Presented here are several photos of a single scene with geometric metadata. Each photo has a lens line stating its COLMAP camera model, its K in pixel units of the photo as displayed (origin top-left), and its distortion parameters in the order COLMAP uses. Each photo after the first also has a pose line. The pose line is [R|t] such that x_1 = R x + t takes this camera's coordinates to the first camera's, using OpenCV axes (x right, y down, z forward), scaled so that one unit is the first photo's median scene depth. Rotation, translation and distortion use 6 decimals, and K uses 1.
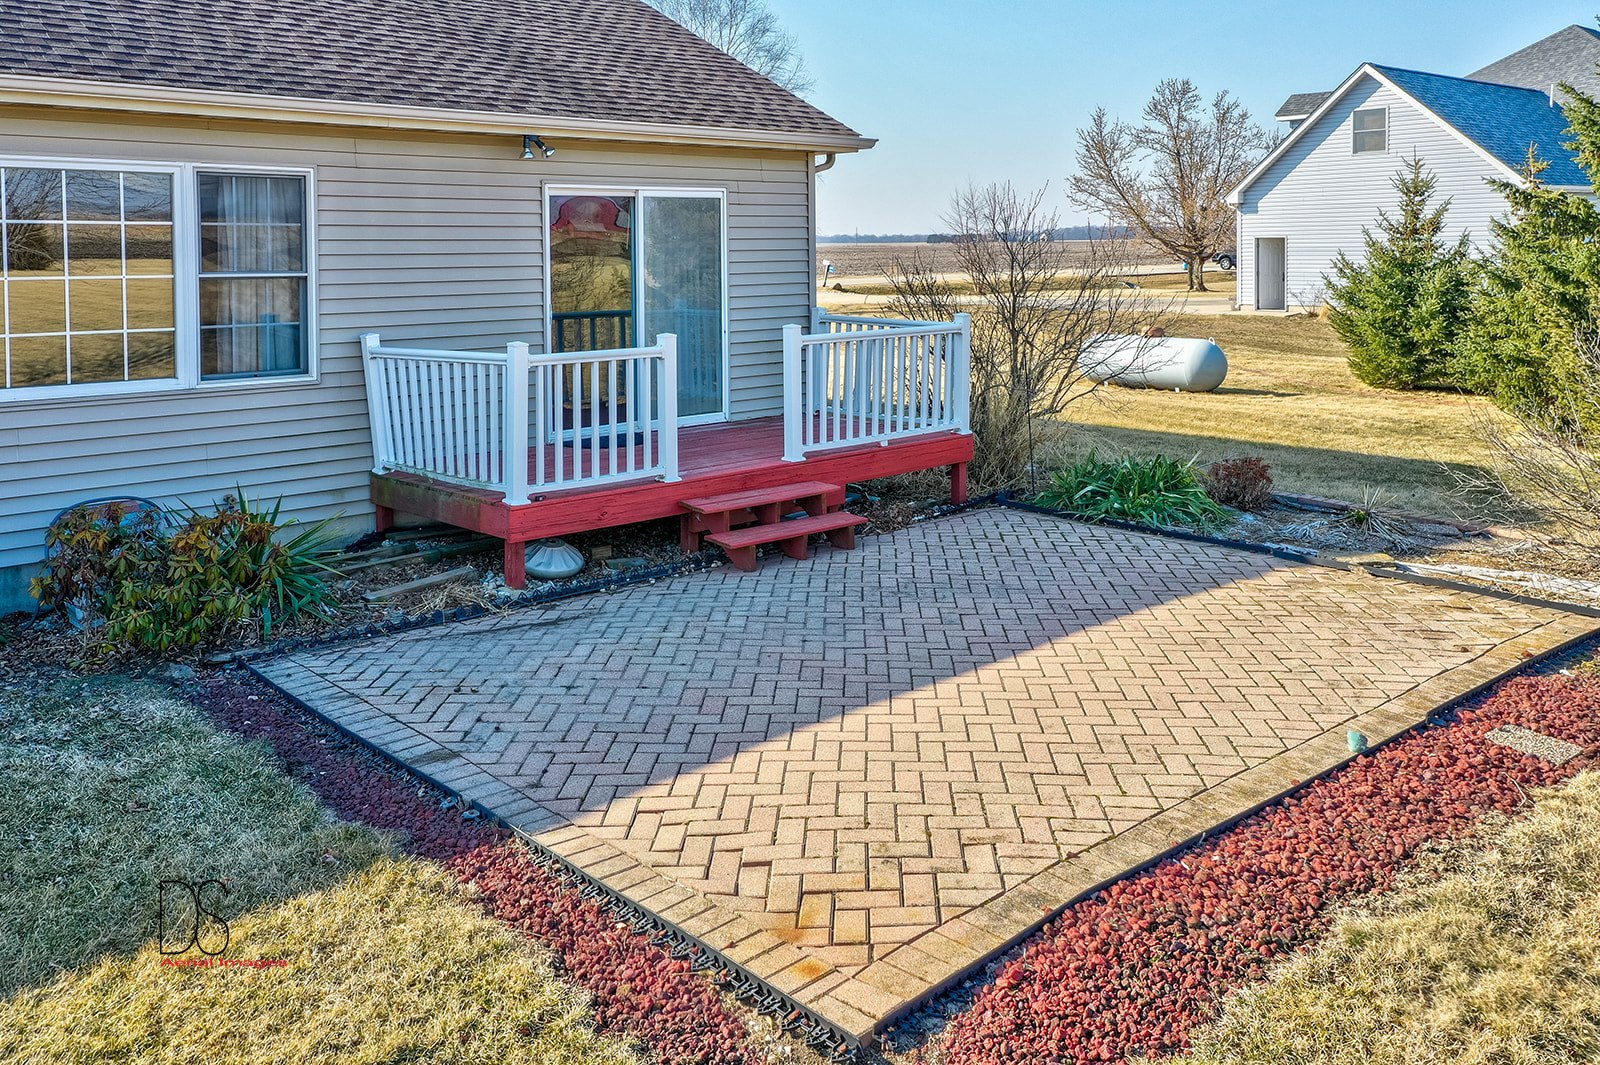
lens RADIAL K [[1286.0, 0, 800.0], [0, 1286.0, 532.5], [0, 0, 1]] dist [0.000385, 0.002303]
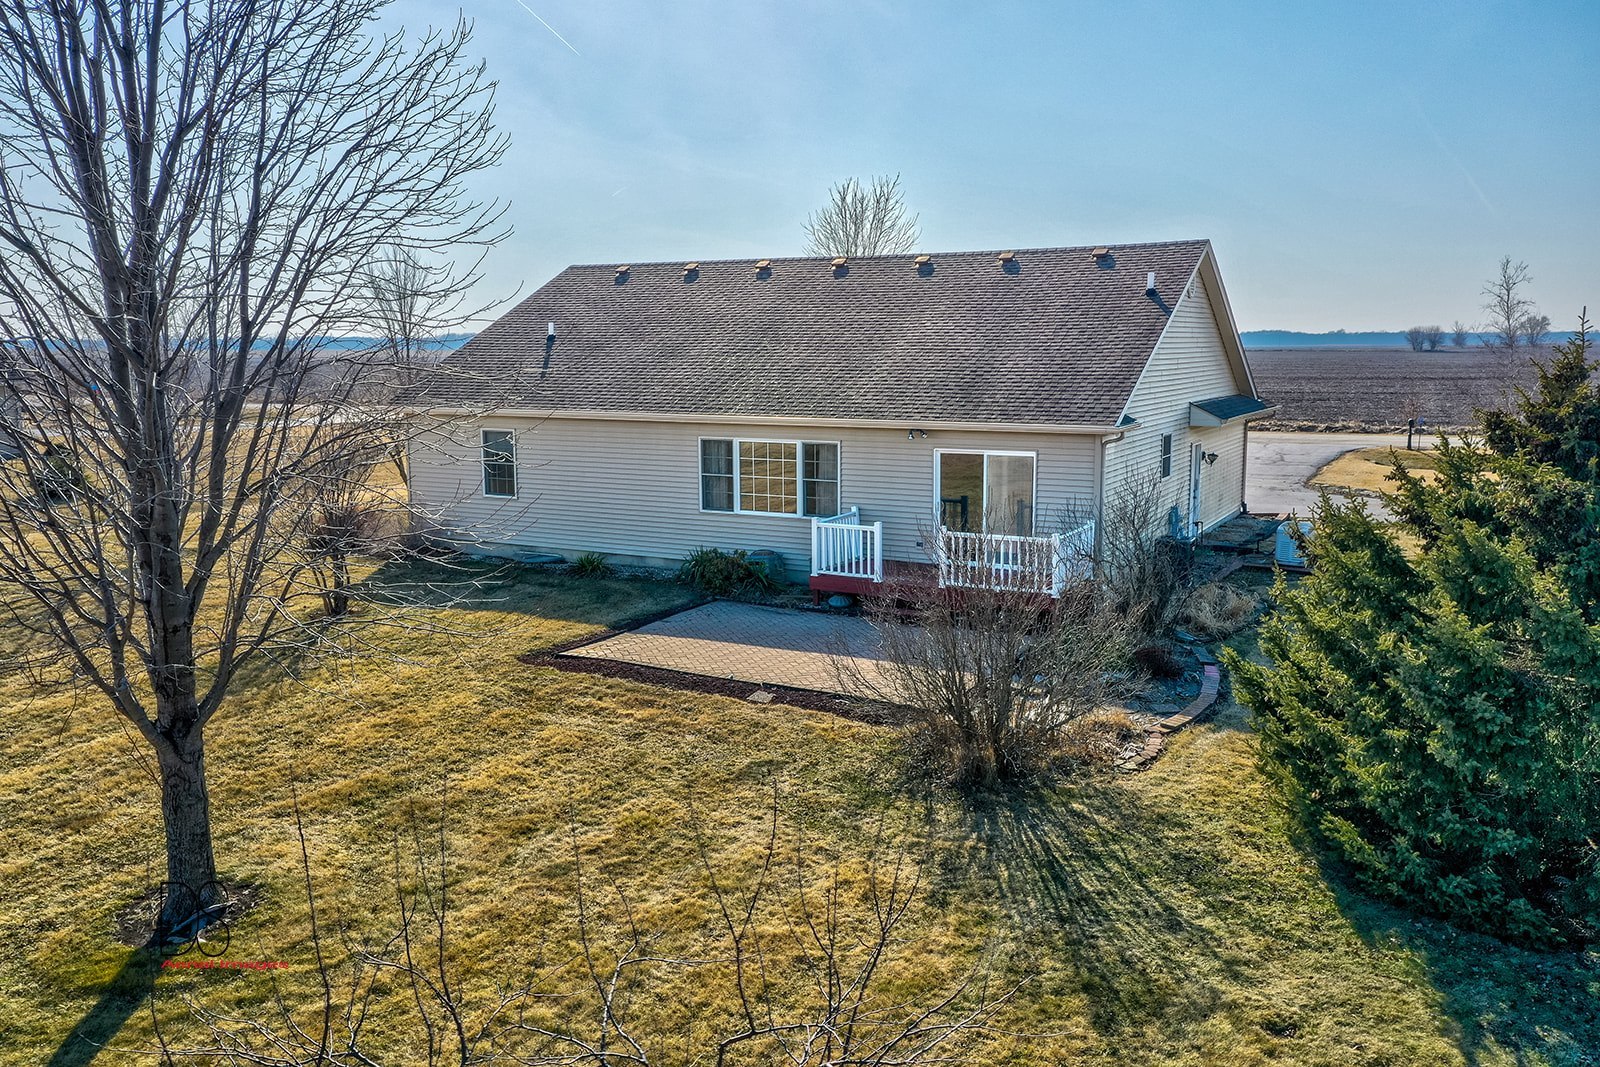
lens RADIAL K [[1286.0, 0, 800.0], [0, 1286.0, 533.5], [0, 0, 1]] dist [0.000385, 0.002303]
pose [[0.307597, 0.134668, -0.941939, 1.710351], [-0.211147, 0.974914, 0.070431, -0.219116], [0.927794, 0.177223, 0.328315, 0.077528]]
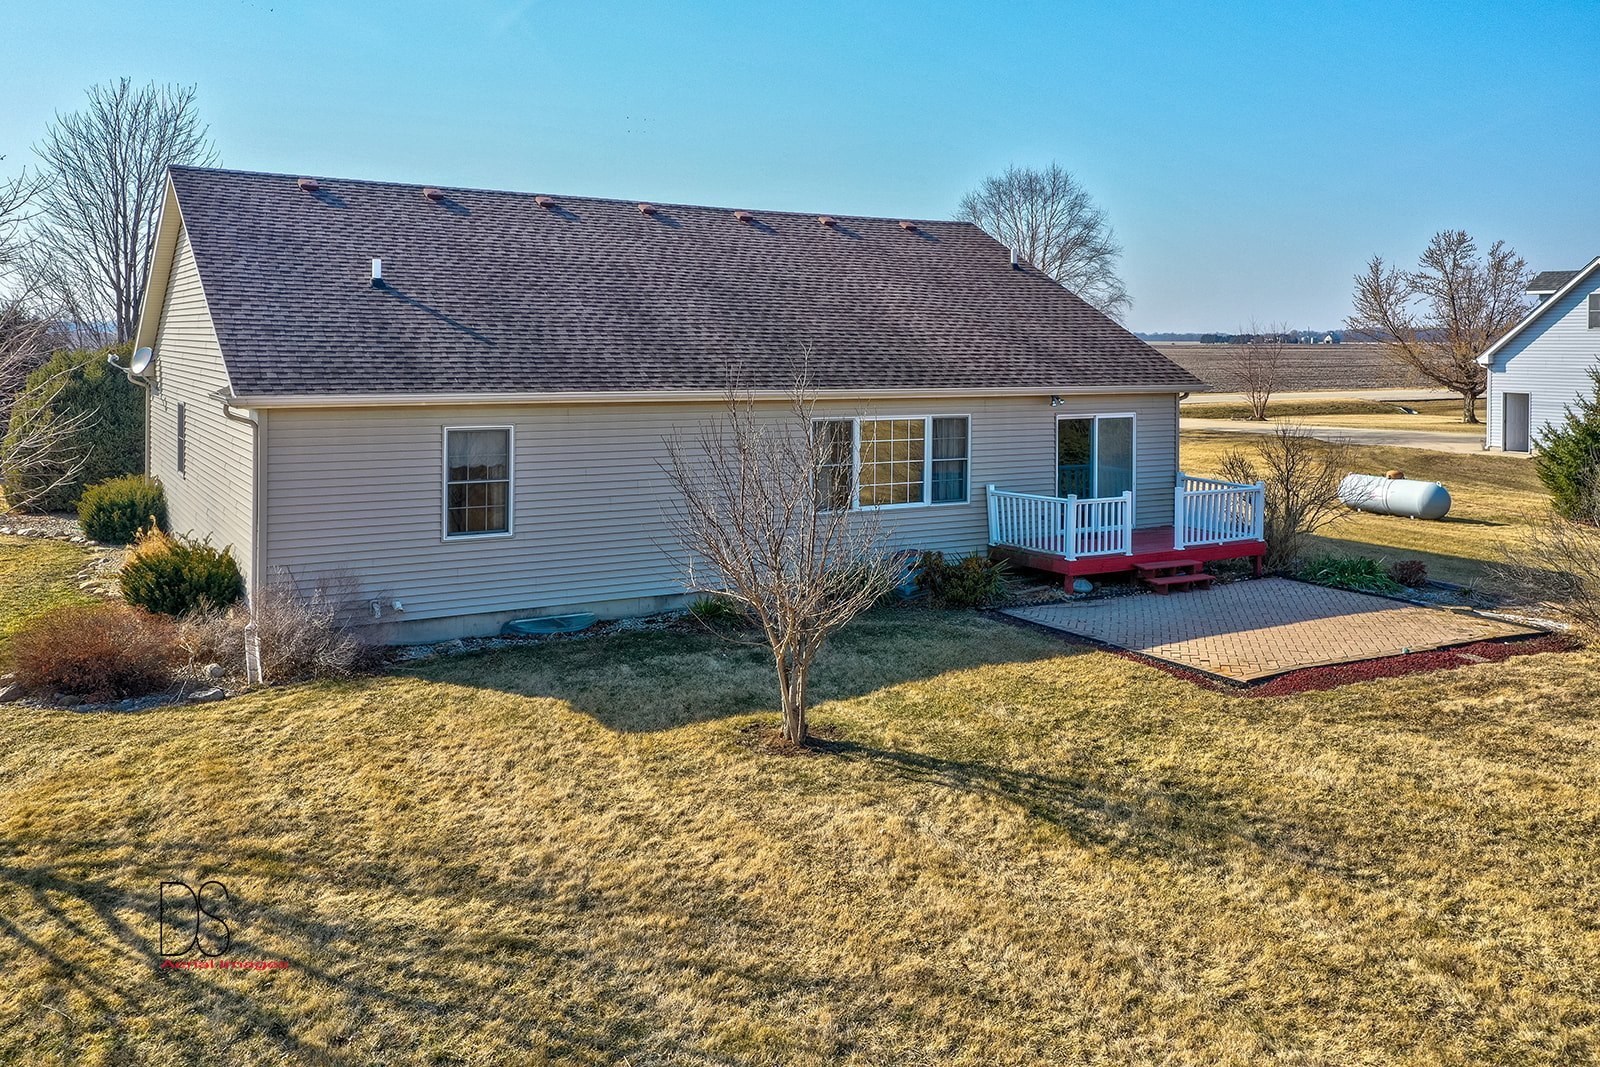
lens RADIAL K [[1344.1, 0, 801.4], [0, 1344.1, 437.9], [0, 0, 1]] dist [0.068368, 0.002307]
pose [[0.982181, 0.034304, -0.184778, -0.183776], [-0.059813, 0.989133, -0.134303, 0.087991], [0.178163, 0.142962, 0.973560, -1.169285]]
